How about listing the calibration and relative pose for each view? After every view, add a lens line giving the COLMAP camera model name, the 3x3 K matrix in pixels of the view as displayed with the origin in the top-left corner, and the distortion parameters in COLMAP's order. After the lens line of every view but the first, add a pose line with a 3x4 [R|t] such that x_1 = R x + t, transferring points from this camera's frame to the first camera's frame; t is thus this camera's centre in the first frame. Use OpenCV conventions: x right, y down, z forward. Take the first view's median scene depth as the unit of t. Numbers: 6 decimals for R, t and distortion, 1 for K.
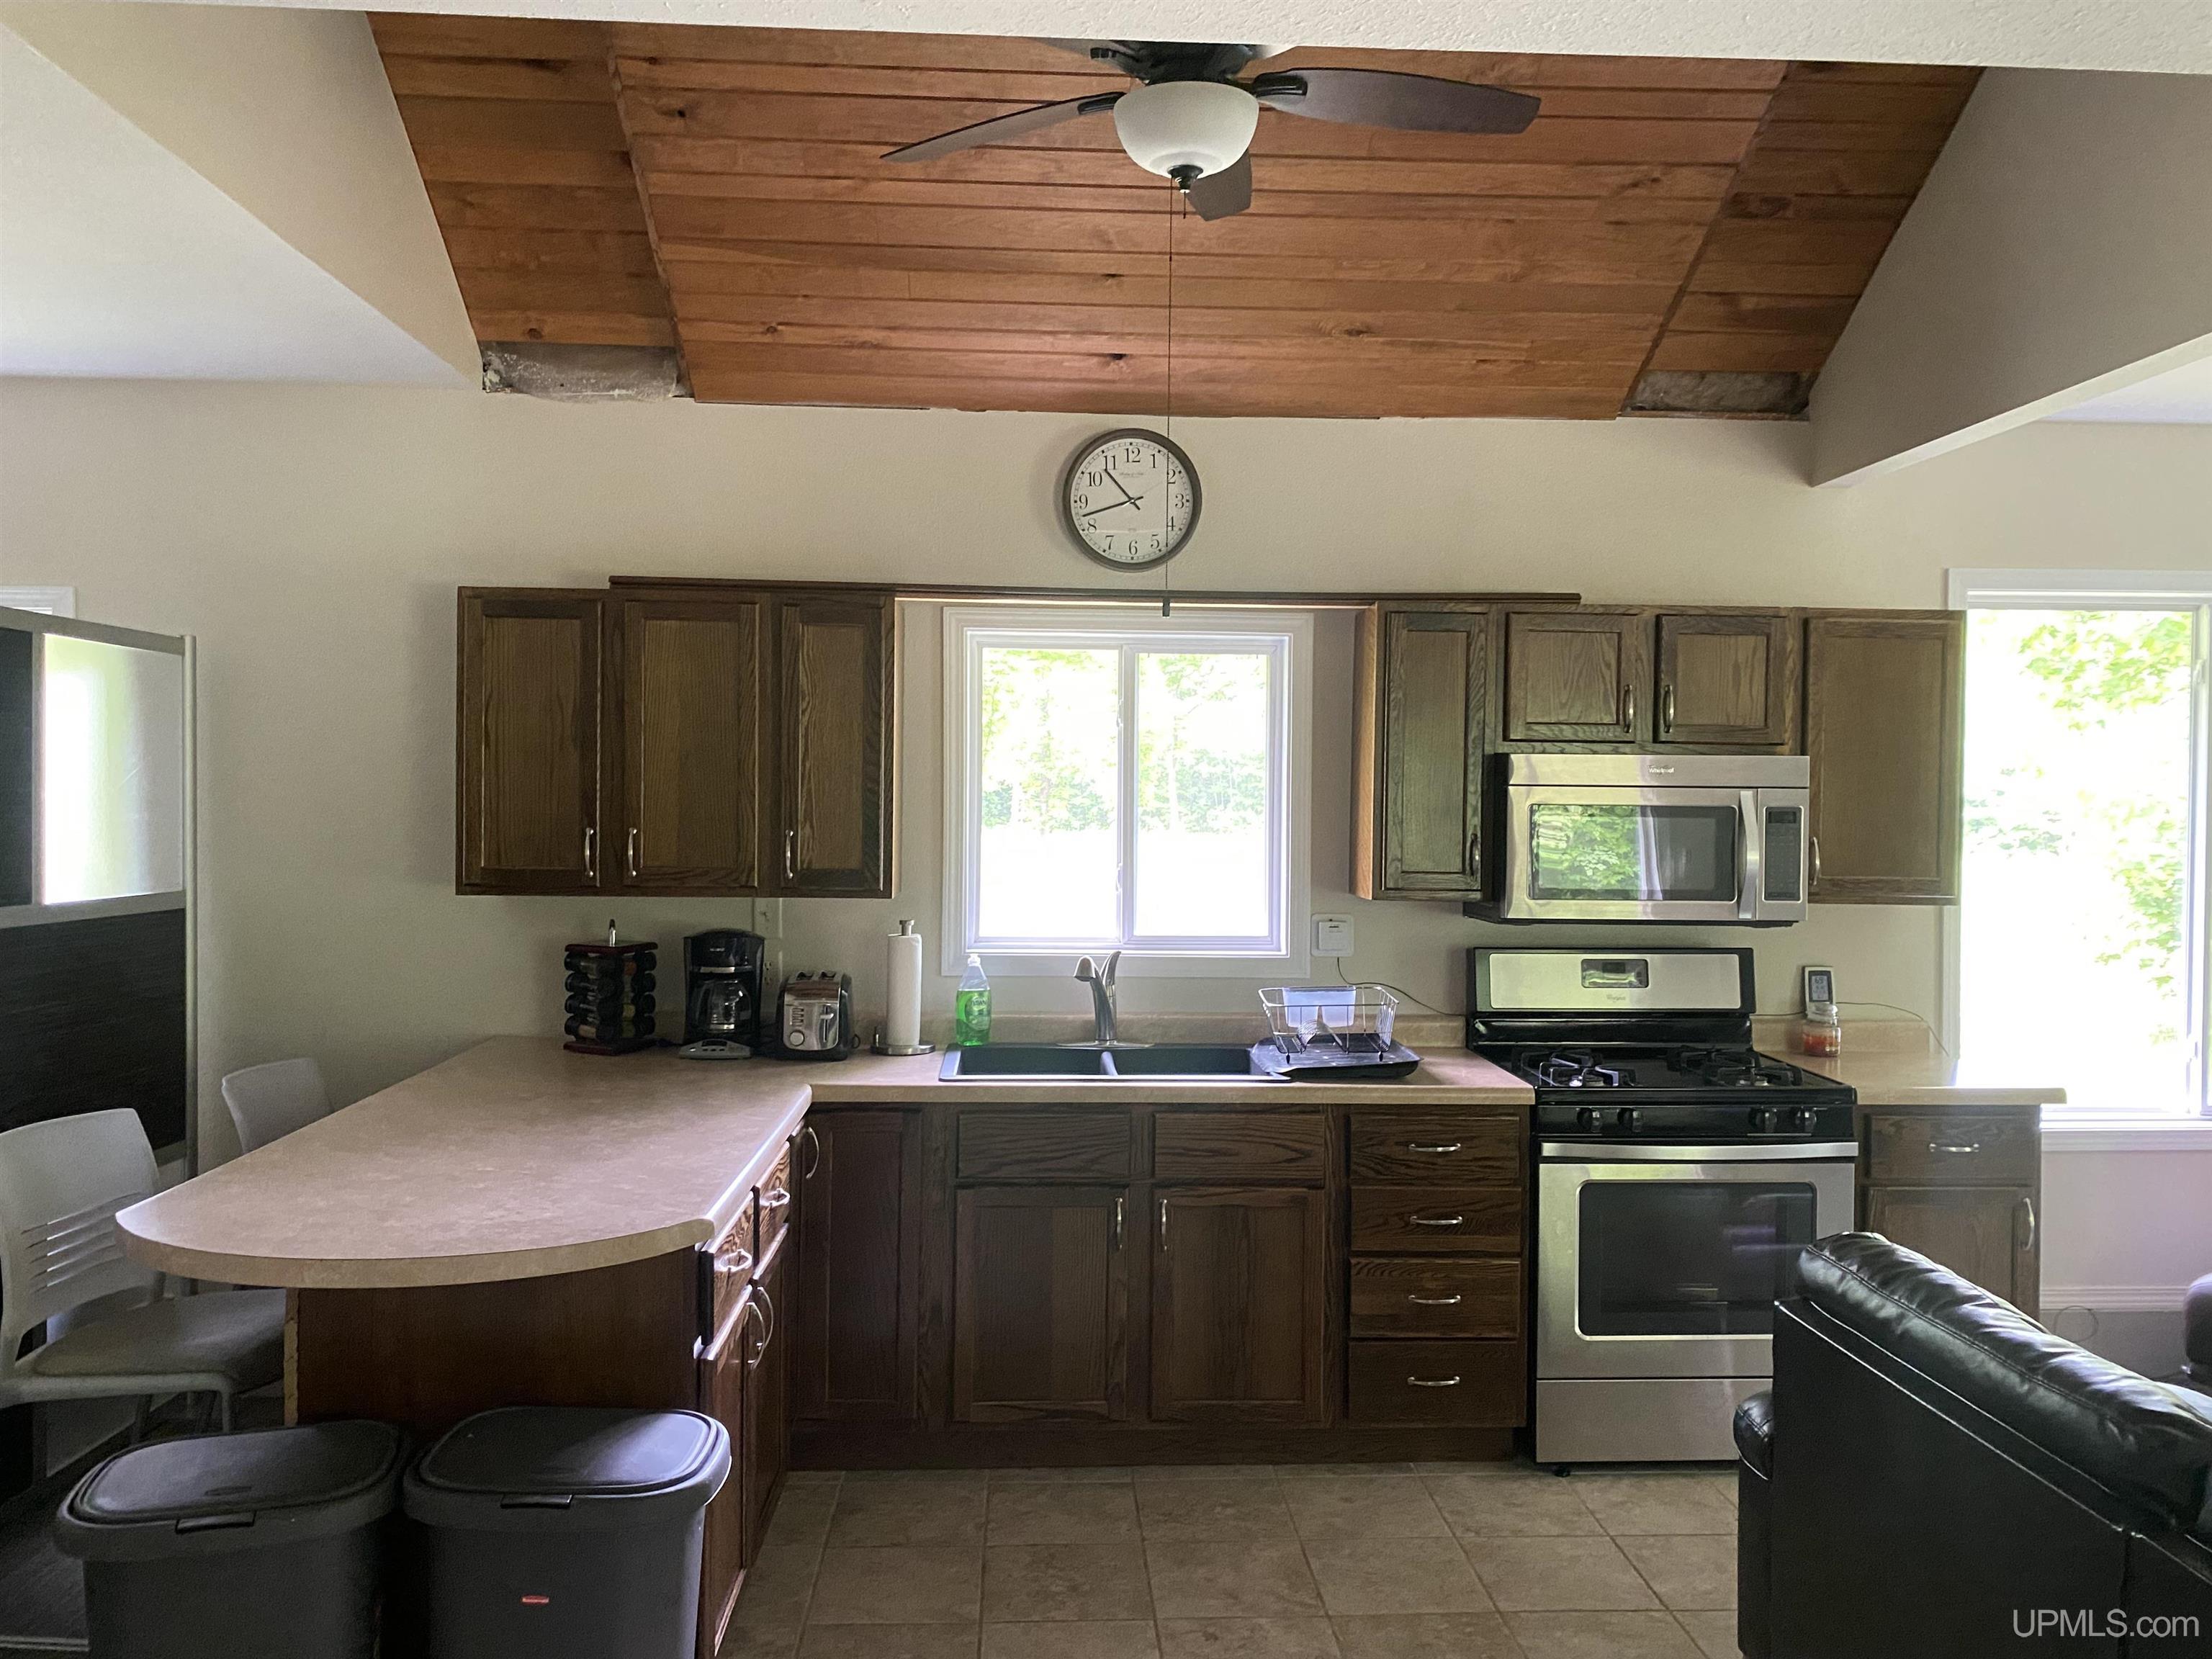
lens RADIAL K [[1696.1, 0, 1099.2], [0, 1696.1, 841.2], [0, 0, 1]] dist [0.026466, -0.002213]
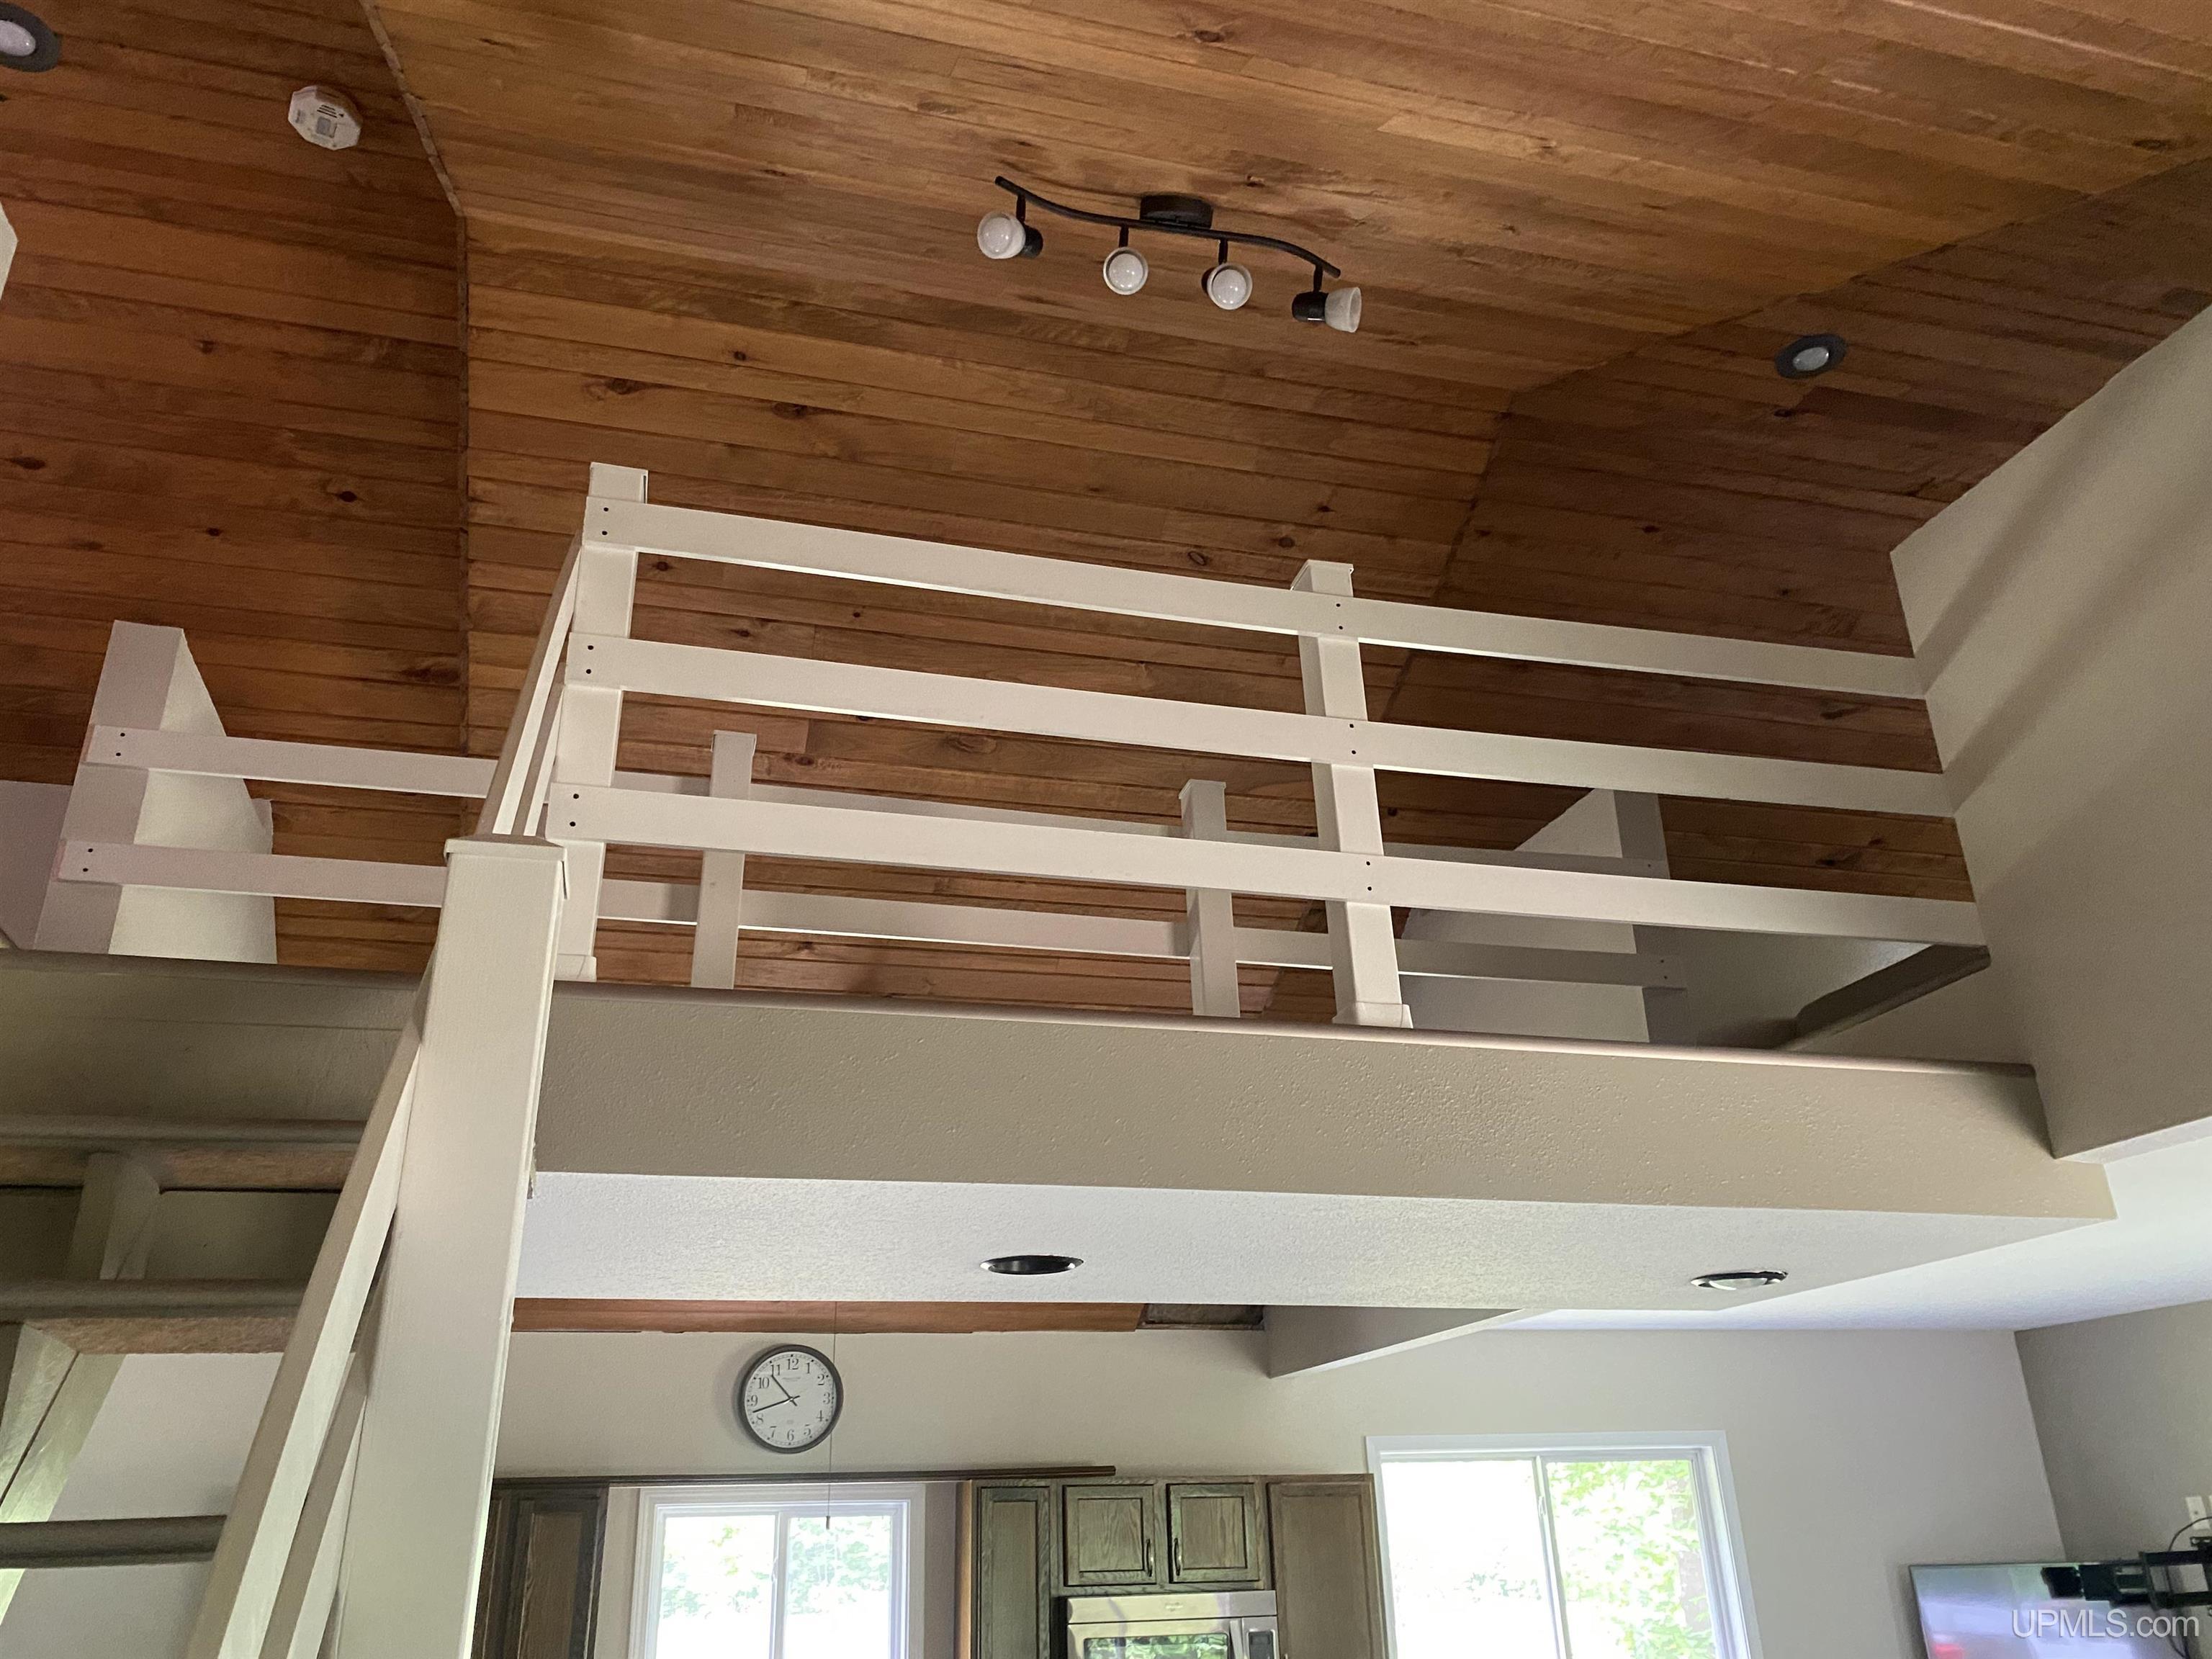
lens RADIAL K [[1696.1, 0, 1099.2], [0, 1696.1, 841.2], [0, 0, 1]] dist [0.026466, -0.002213]
pose [[0.975248, 0.050192, 0.215342, -0.055805], [0.043447, 0.911412, -0.409196, -0.040520], [-0.216803, 0.408423, 0.886672, -0.436945]]
